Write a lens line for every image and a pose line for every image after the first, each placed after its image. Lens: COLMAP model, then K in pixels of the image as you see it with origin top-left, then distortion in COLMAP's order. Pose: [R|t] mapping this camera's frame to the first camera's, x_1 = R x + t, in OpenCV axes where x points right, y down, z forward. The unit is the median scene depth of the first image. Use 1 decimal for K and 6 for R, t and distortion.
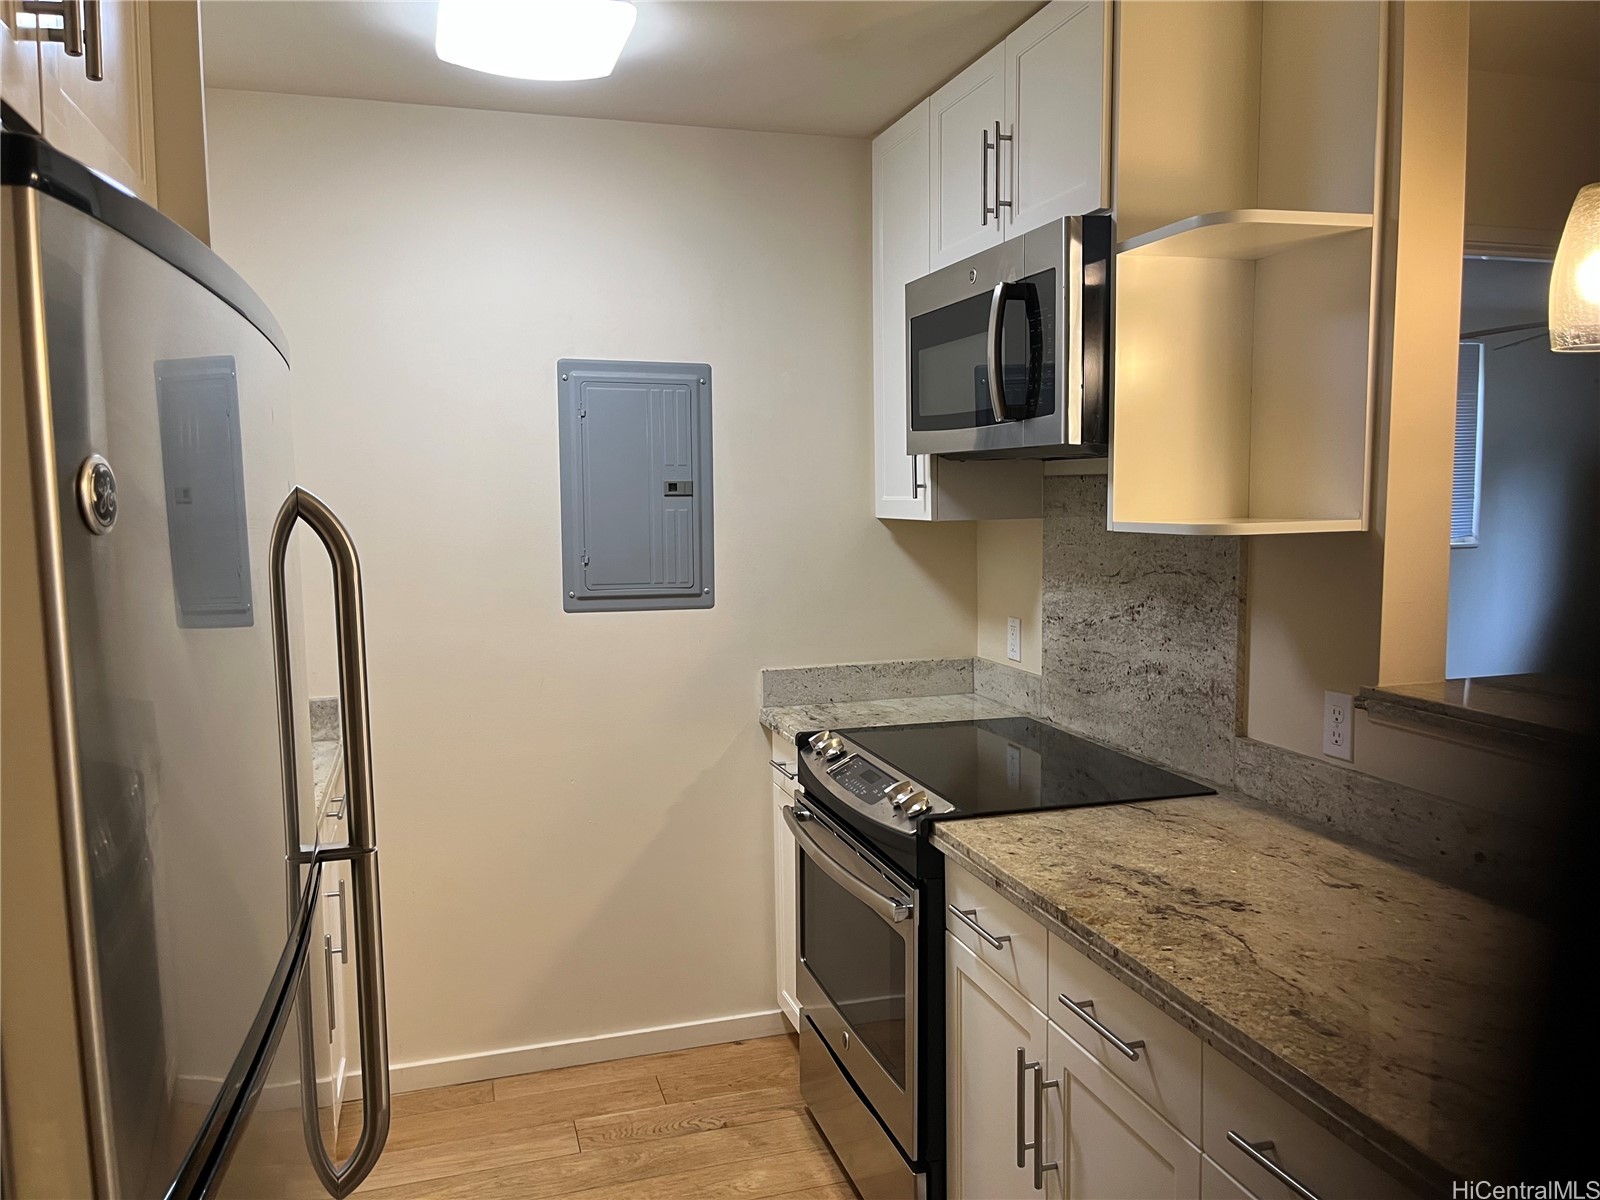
lens RADIAL K [[1207.3, 0, 800.0], [0, 1207.3, 600.0], [0, 0, 1]] dist [0.038375, -0.001661]
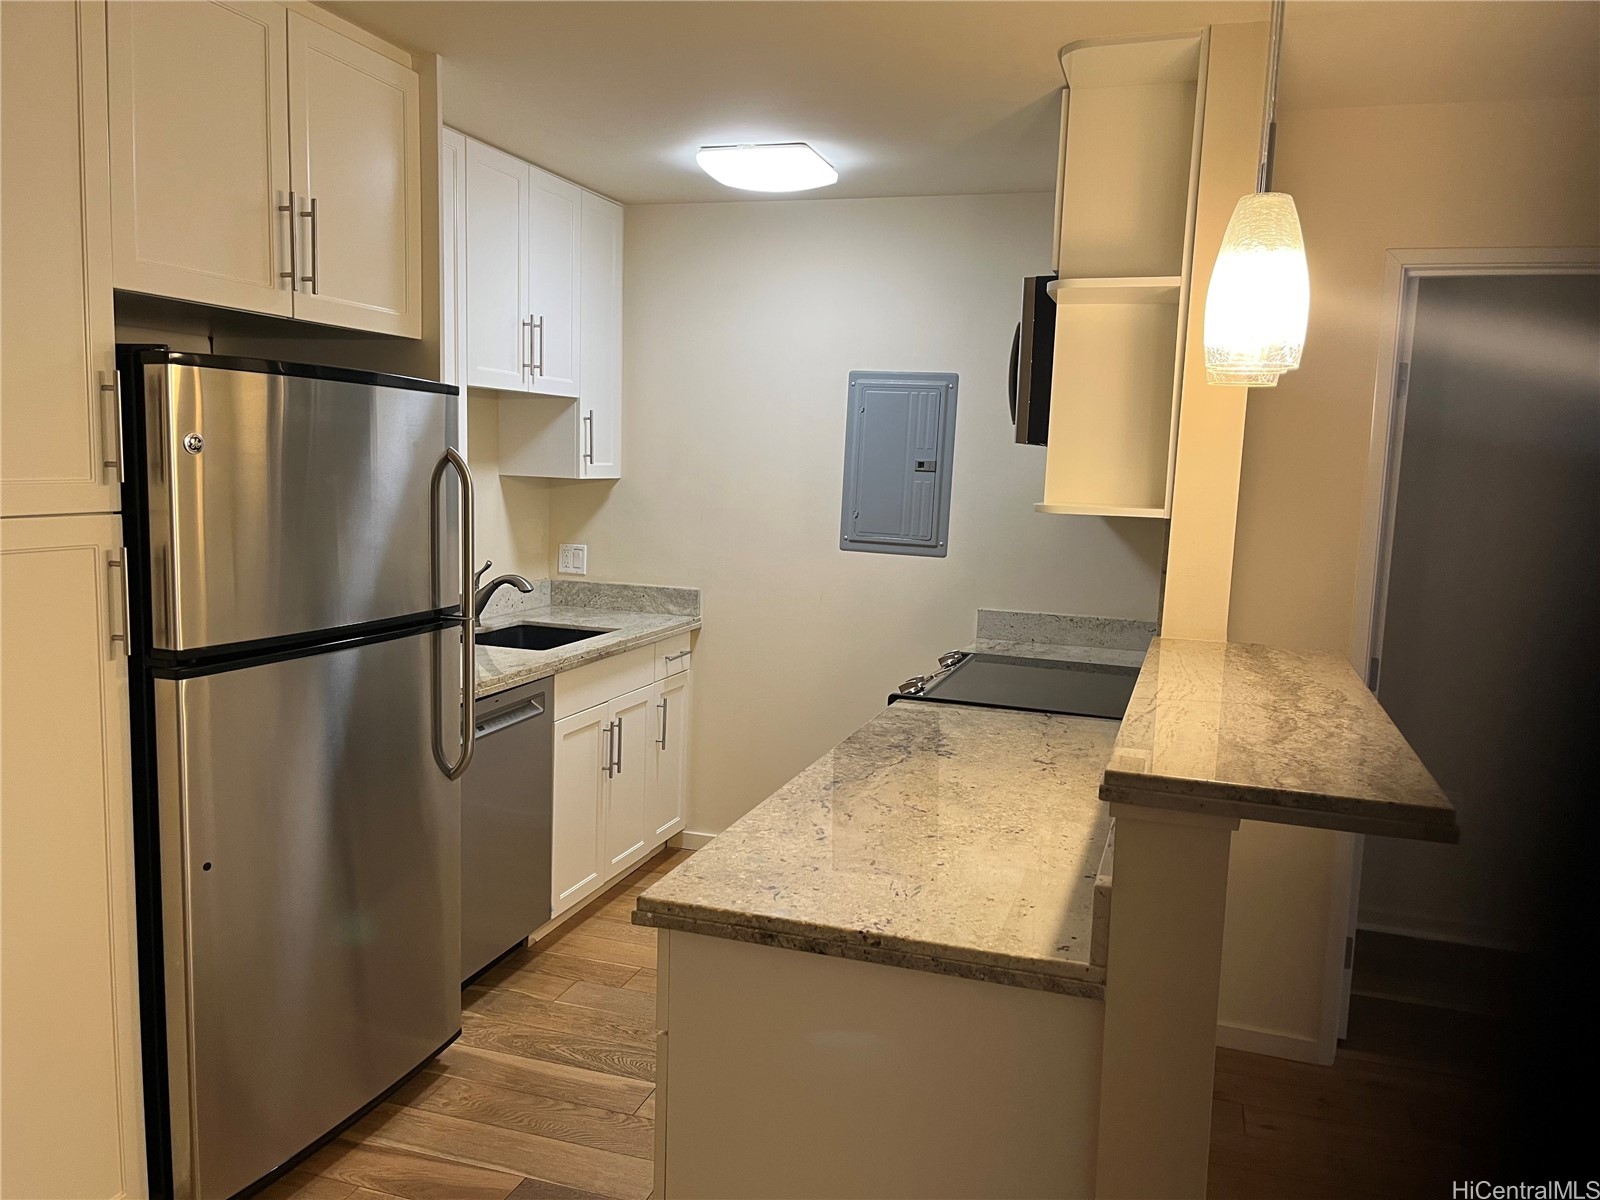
lens RADIAL K [[1207.3, 0, 800.0], [0, 1207.3, 600.0], [0, 0, 1]] dist [0.038375, -0.001661]
pose [[0.804270, 0.108014, -0.584366, 0.589135], [-0.100376, 0.993906, 0.045566, 0.008749], [0.585726, 0.022009, 0.810210, -0.169731]]
